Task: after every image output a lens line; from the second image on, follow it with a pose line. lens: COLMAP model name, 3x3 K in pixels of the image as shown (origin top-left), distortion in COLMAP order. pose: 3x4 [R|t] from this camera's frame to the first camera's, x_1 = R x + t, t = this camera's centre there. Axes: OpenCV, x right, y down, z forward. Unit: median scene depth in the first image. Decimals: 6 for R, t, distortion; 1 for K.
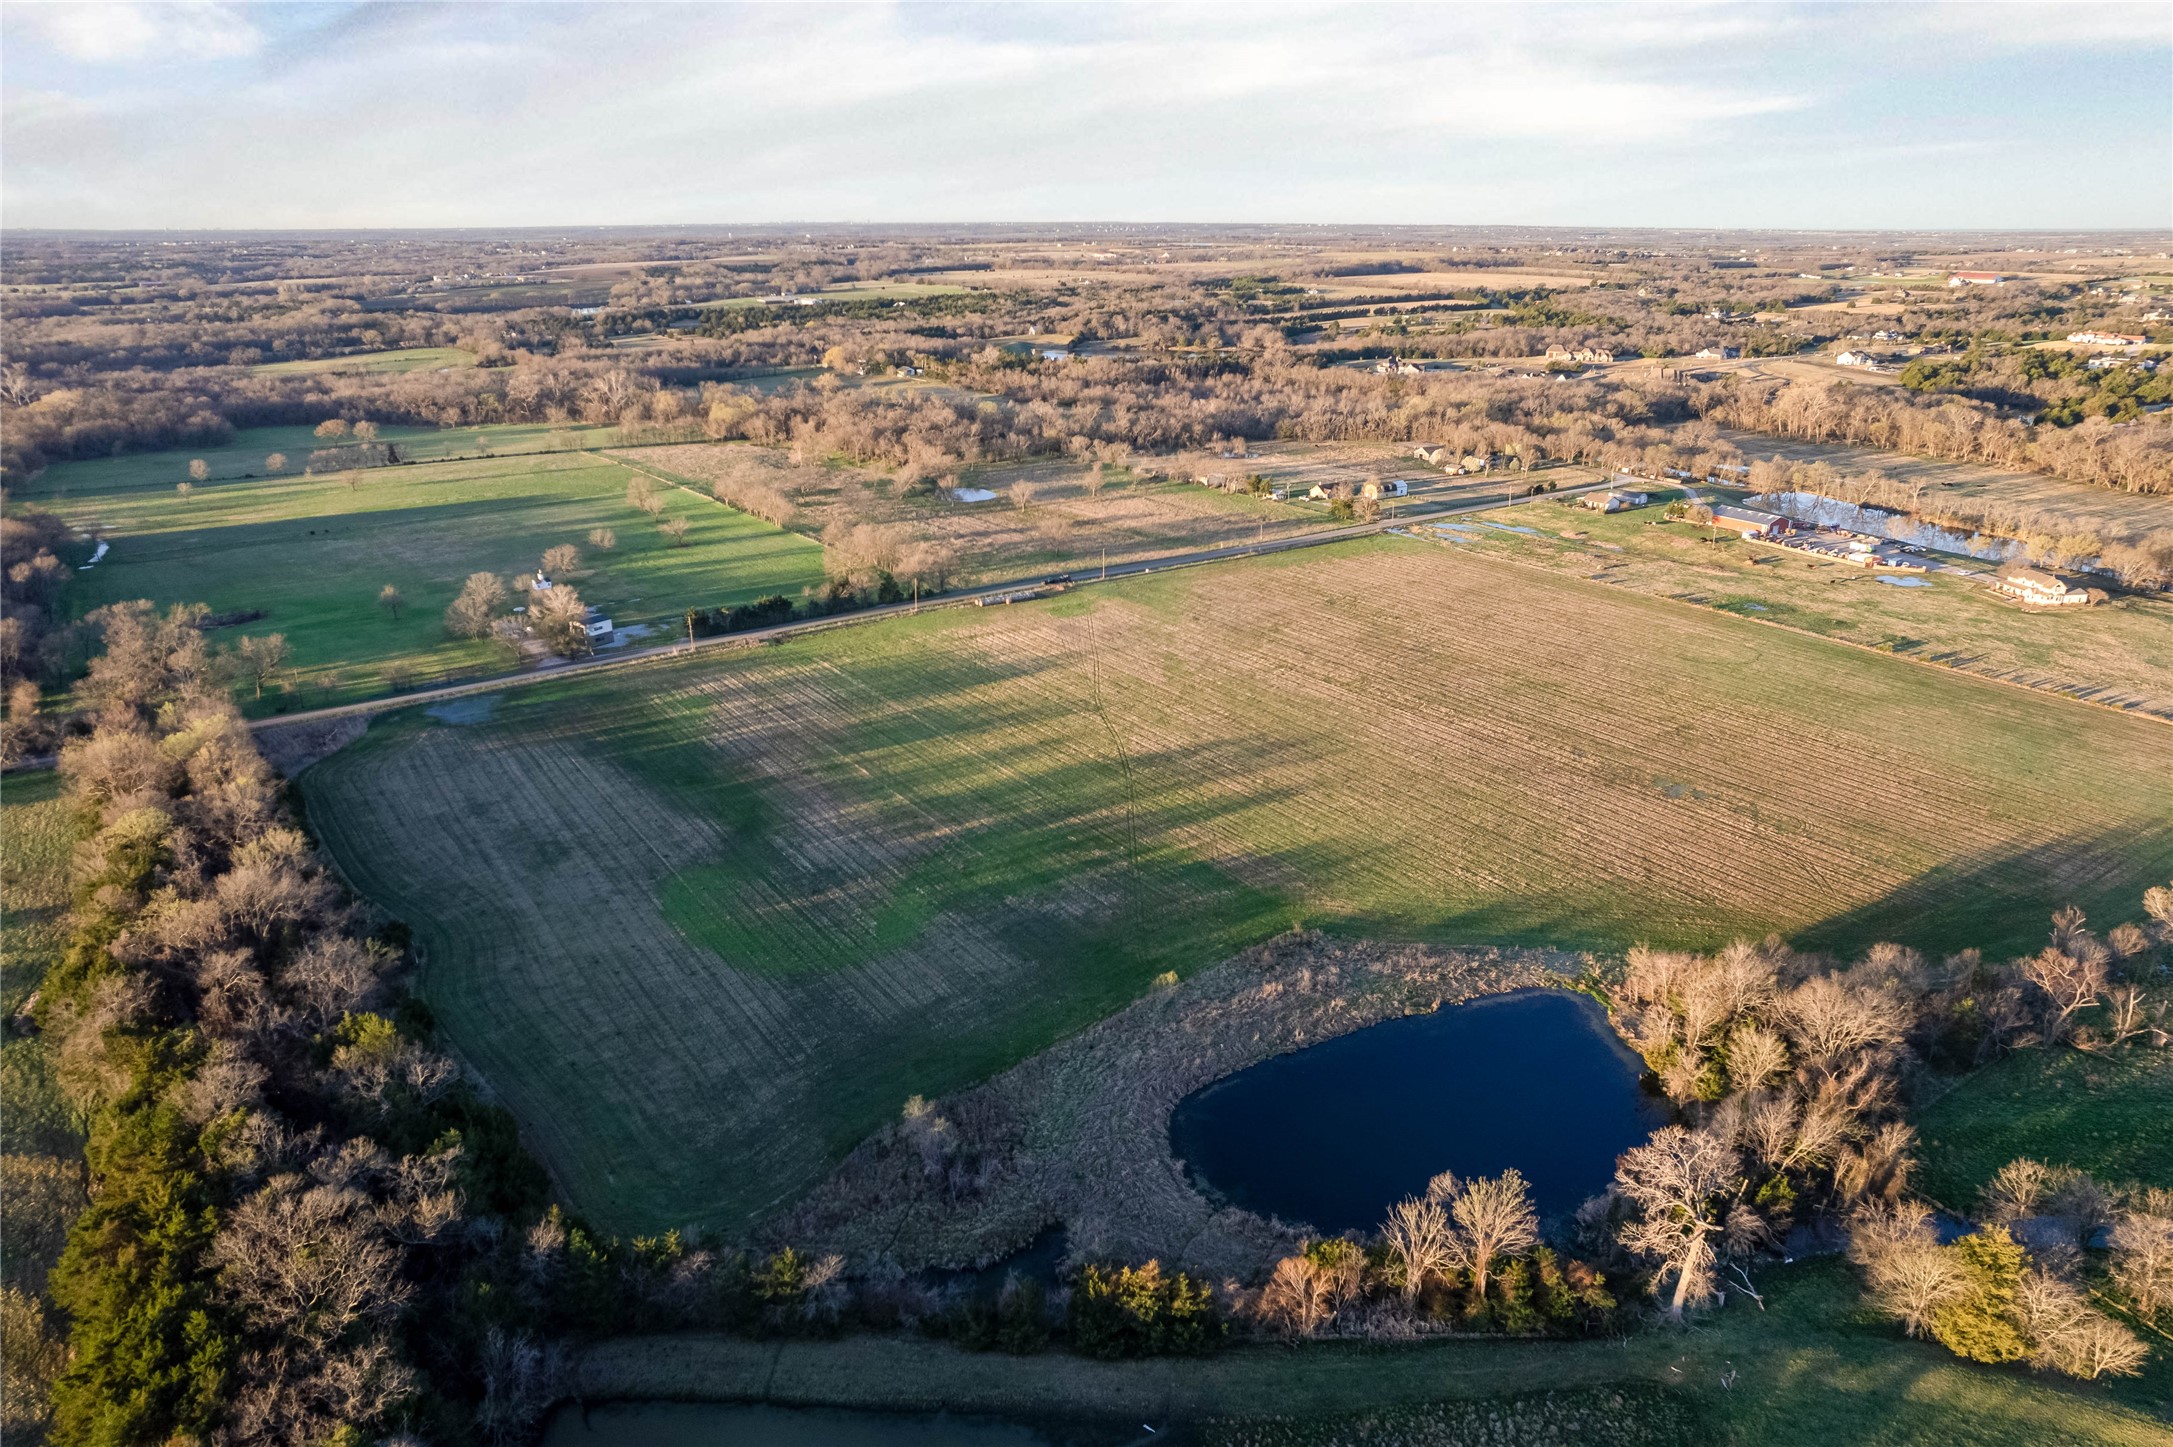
lens RADIAL K [[1405.0, 0, 1086.5], [0, 1405.0, 723.5], [0, 0, 1]] dist [-0.085905, 0.091464]
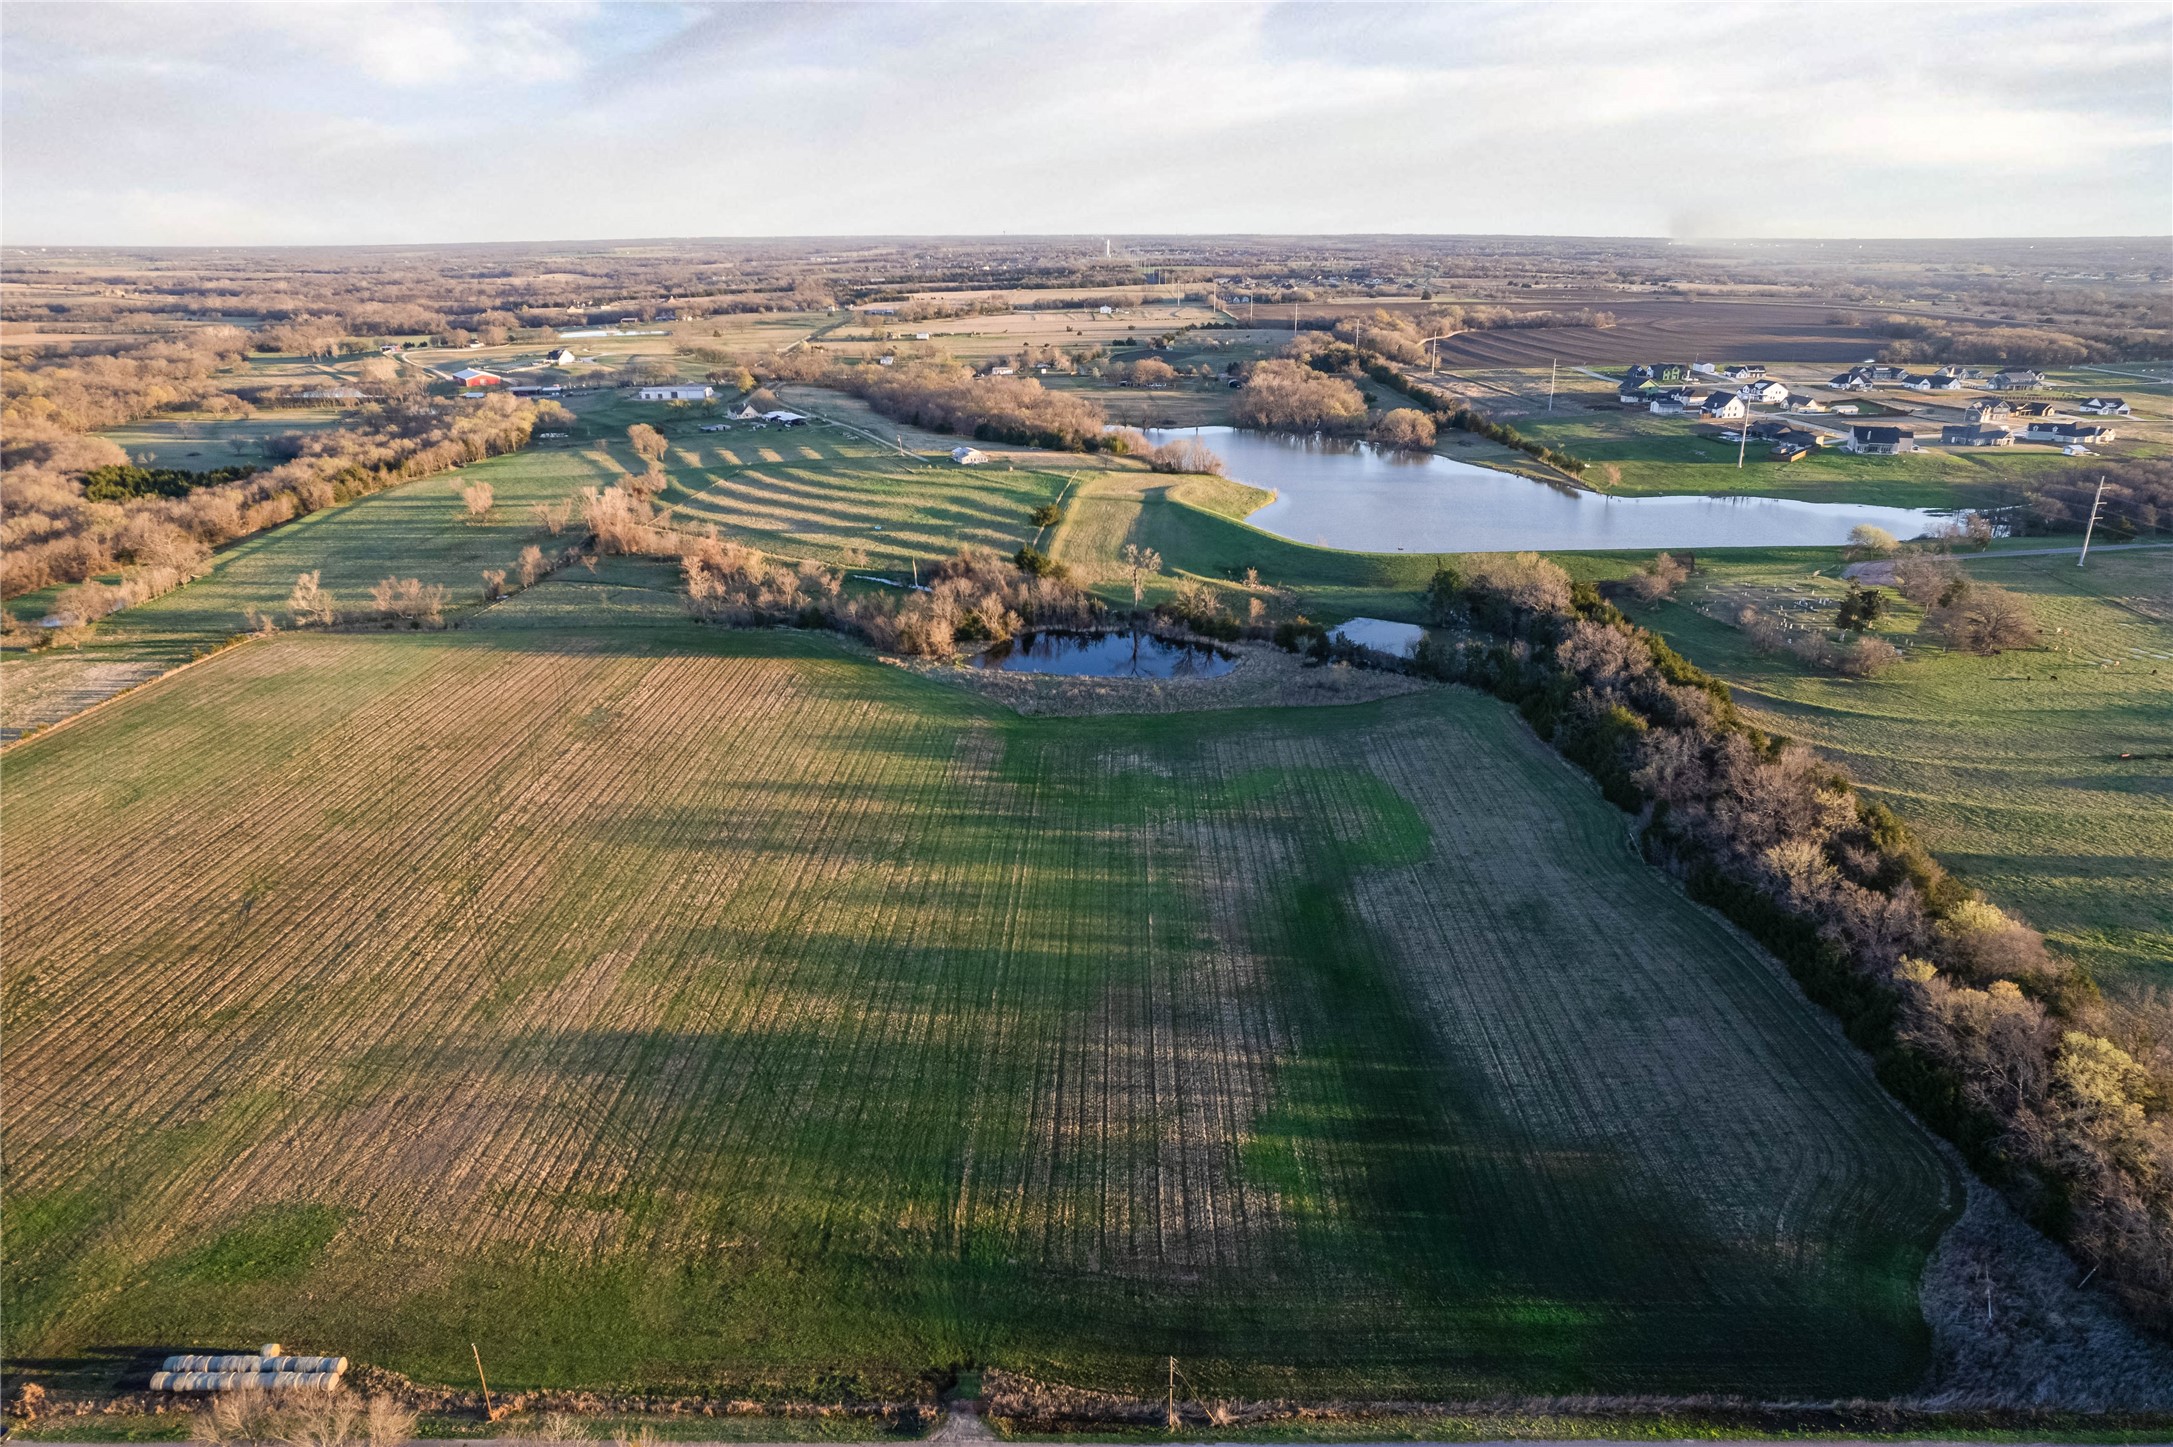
lens RADIAL K [[1405.0, 0, 1086.5], [0, 1405.0, 723.5], [0, 0, 1]] dist [-0.085905, 0.091464]
pose [[-0.814974, -0.185806, 0.548903, -0.511638], [0.210048, 0.788076, 0.578632, -0.492838], [-0.540090, 0.586866, -0.603233, 1.342980]]
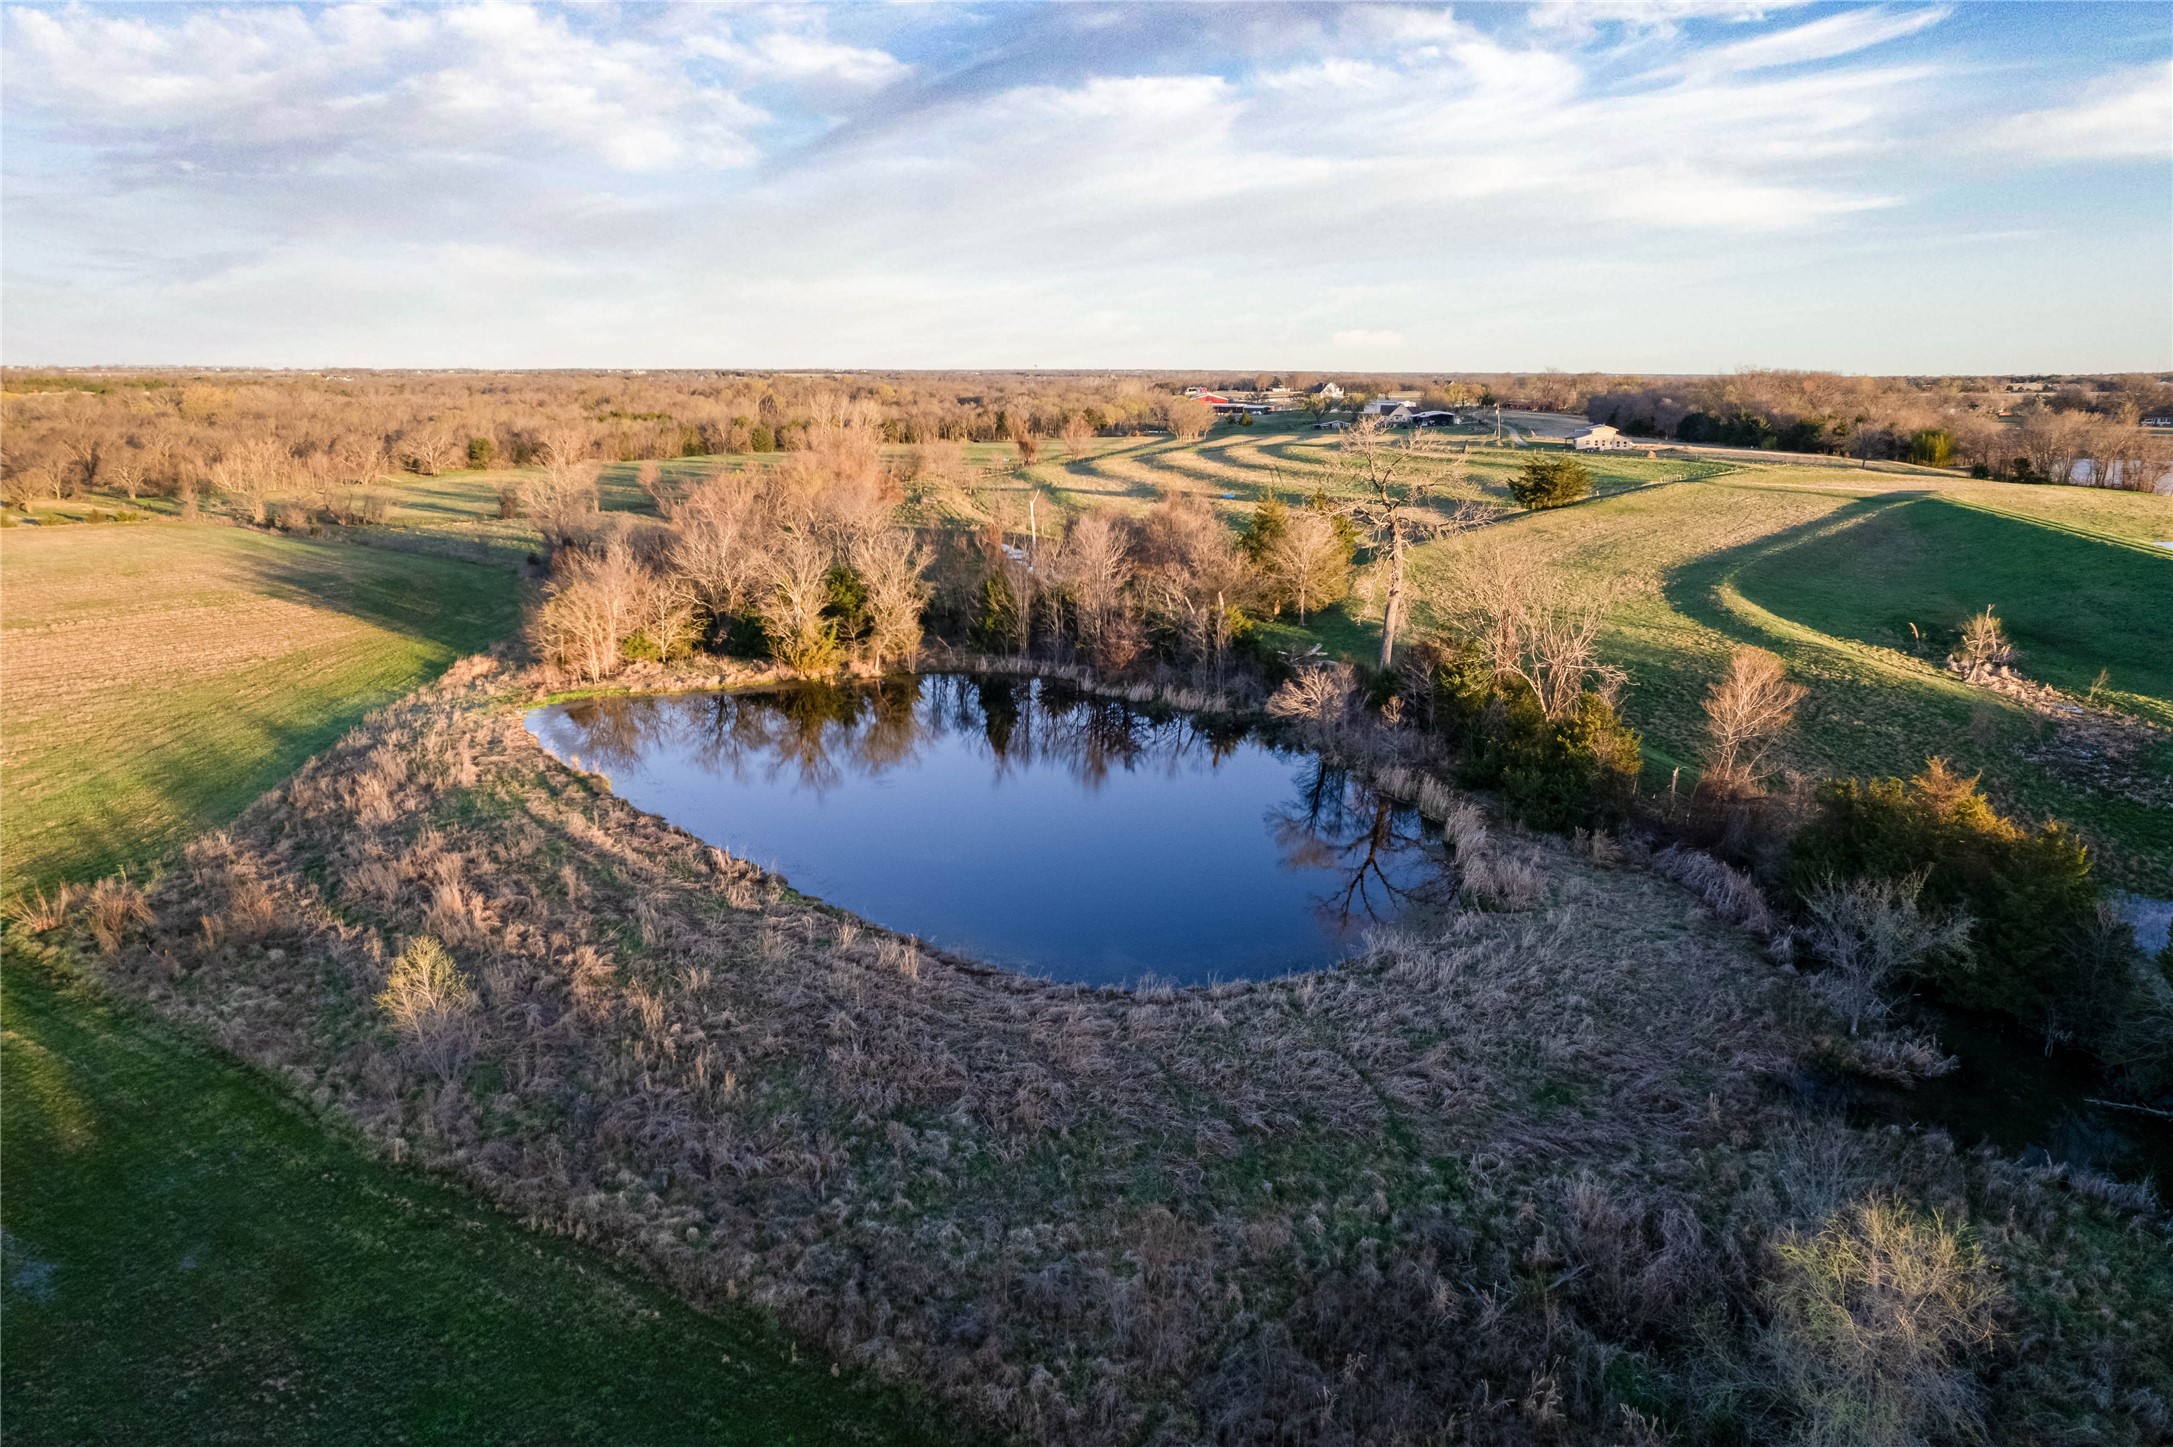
lens RADIAL K [[1405.0, 0, 1086.5], [0, 1405.0, 723.5], [0, 0, 1]] dist [-0.085905, 0.091464]
pose [[-0.260753, -0.231445, 0.937252, -0.127355], [0.331702, 0.890255, 0.312122, 0.067433], [-0.906632, 0.392275, -0.155366, 0.595635]]
